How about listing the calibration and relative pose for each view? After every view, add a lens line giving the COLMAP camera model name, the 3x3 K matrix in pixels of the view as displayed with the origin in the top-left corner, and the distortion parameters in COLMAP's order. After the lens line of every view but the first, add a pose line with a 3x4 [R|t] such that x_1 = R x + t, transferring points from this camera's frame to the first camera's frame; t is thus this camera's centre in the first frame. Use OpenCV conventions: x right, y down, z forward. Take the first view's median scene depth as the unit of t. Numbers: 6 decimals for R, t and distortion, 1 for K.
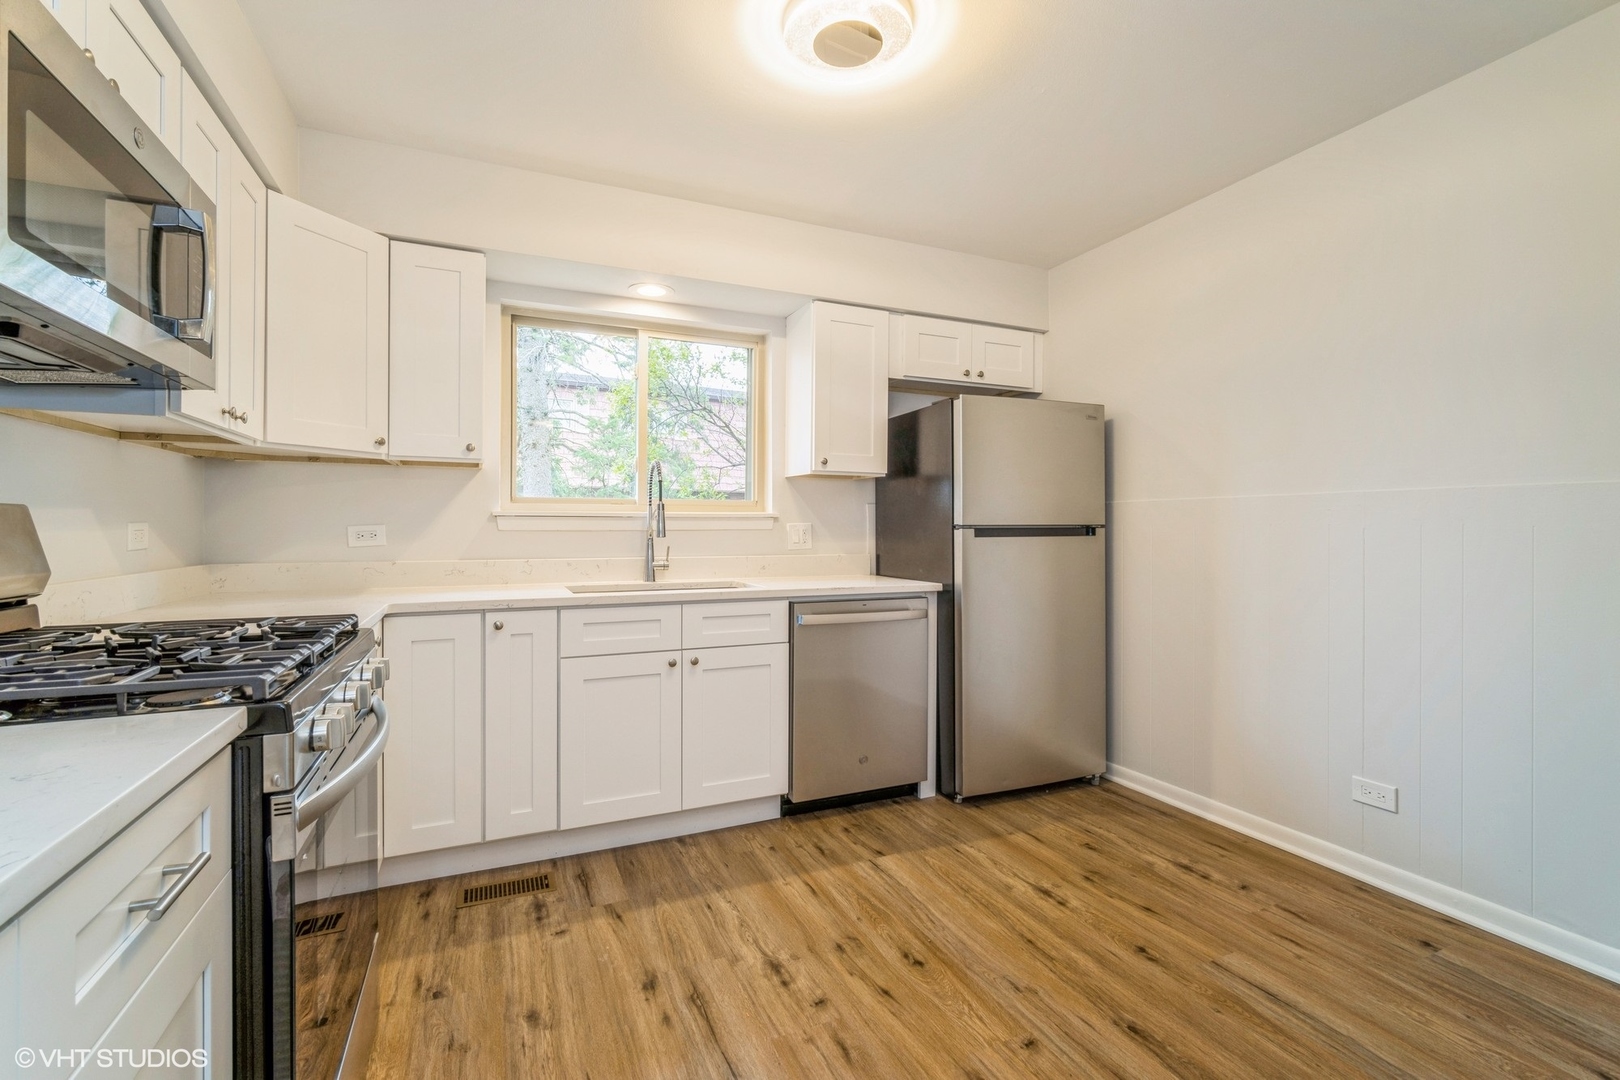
lens RADIAL K [[708.2, 0, 814.3], [0, 708.2, 527.1], [0, 0, 1]] dist [-0.005548, 0.000450]
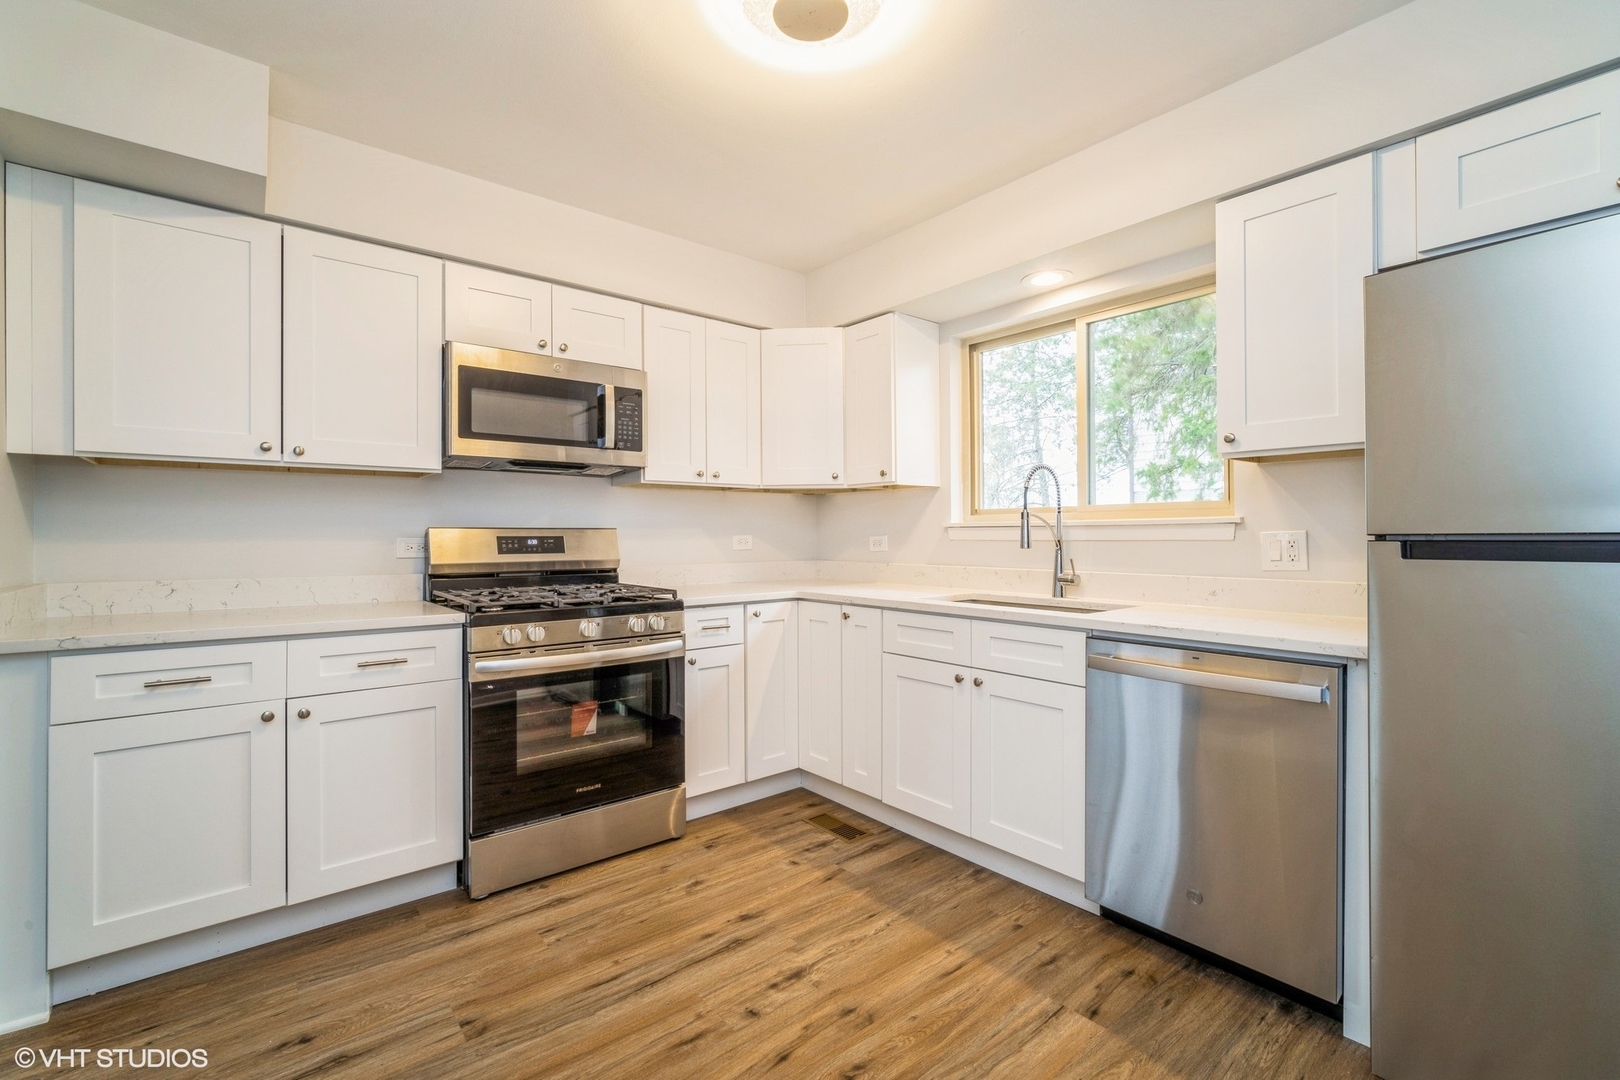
lens RADIAL K [[708.2, 0, 811.0], [0, 708.2, 529.4], [0, 0, 1]] dist [-0.005548, 0.000450]
pose [[0.265393, -0.009233, -0.964096, 0.782666], [0.003756, 0.999956, -0.008543, -0.004280], [0.964133, -0.001354, 0.265416, 0.634975]]
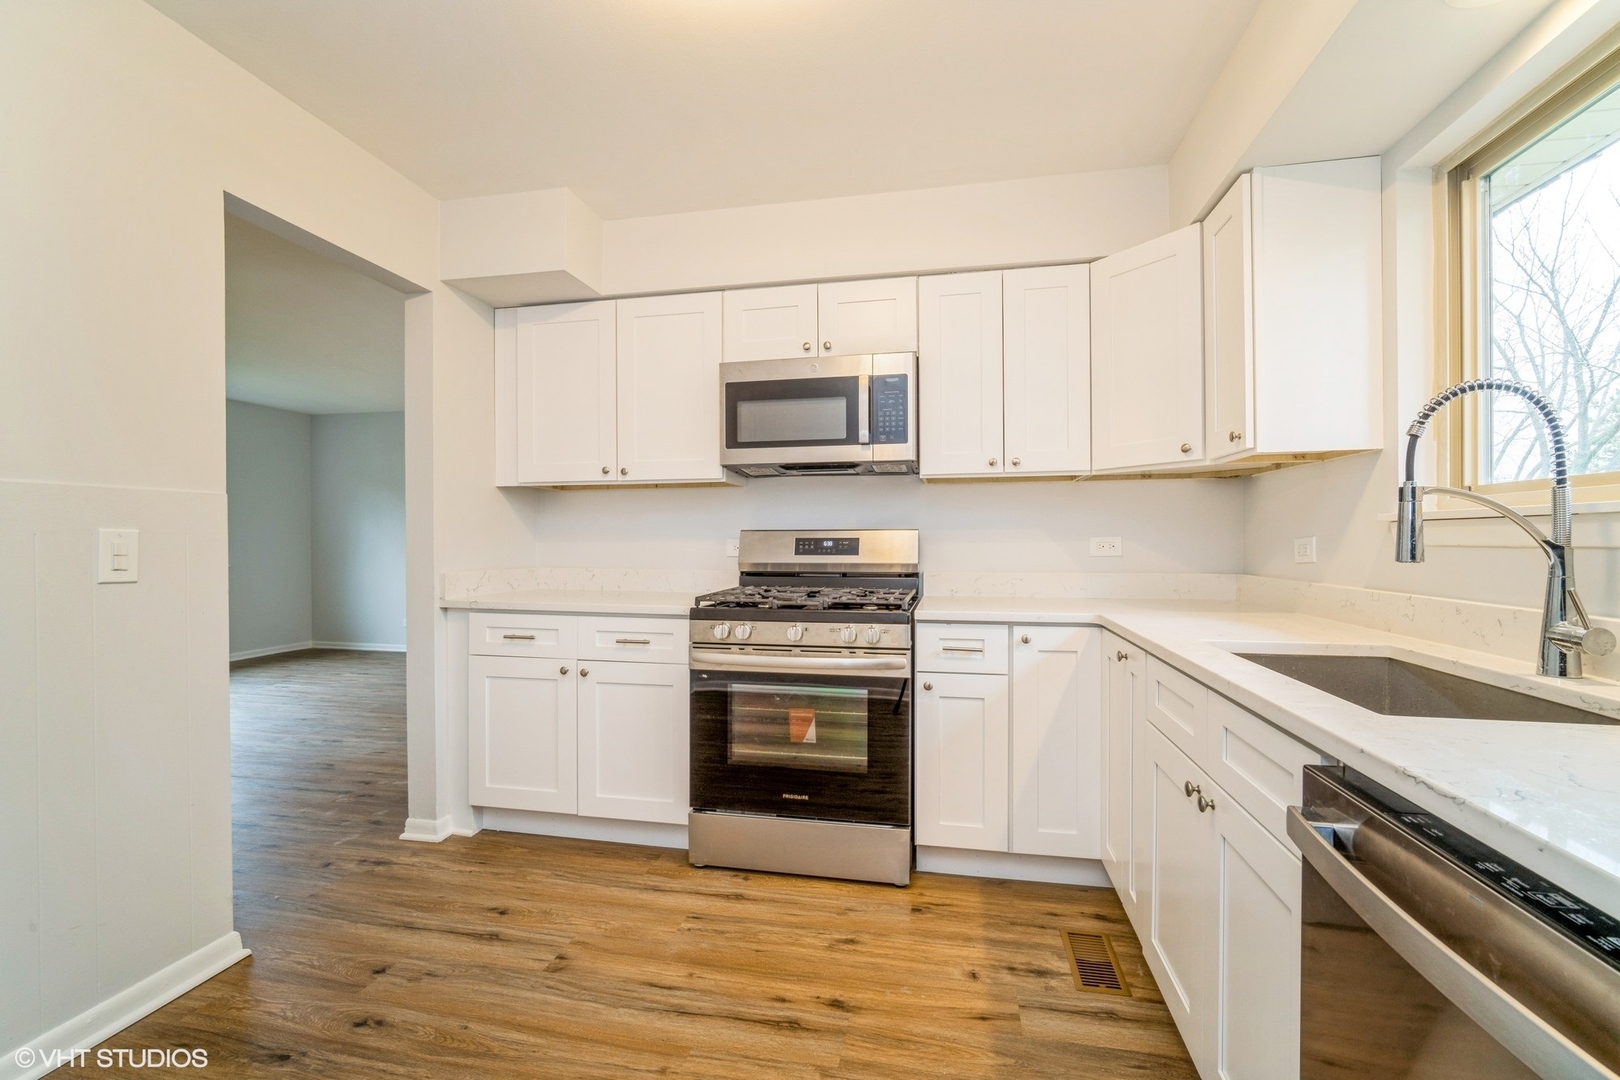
lens RADIAL K [[708.2, 0, 808.4], [0, 708.2, 541.3], [0, 0, 1]] dist [-0.005548, 0.000450]
pose [[-0.589362, 0.002289, -0.807866, 0.473745], [0.001708, 0.999997, 0.001588, -0.000417], [0.807868, -0.000444, -0.589364, 1.250517]]
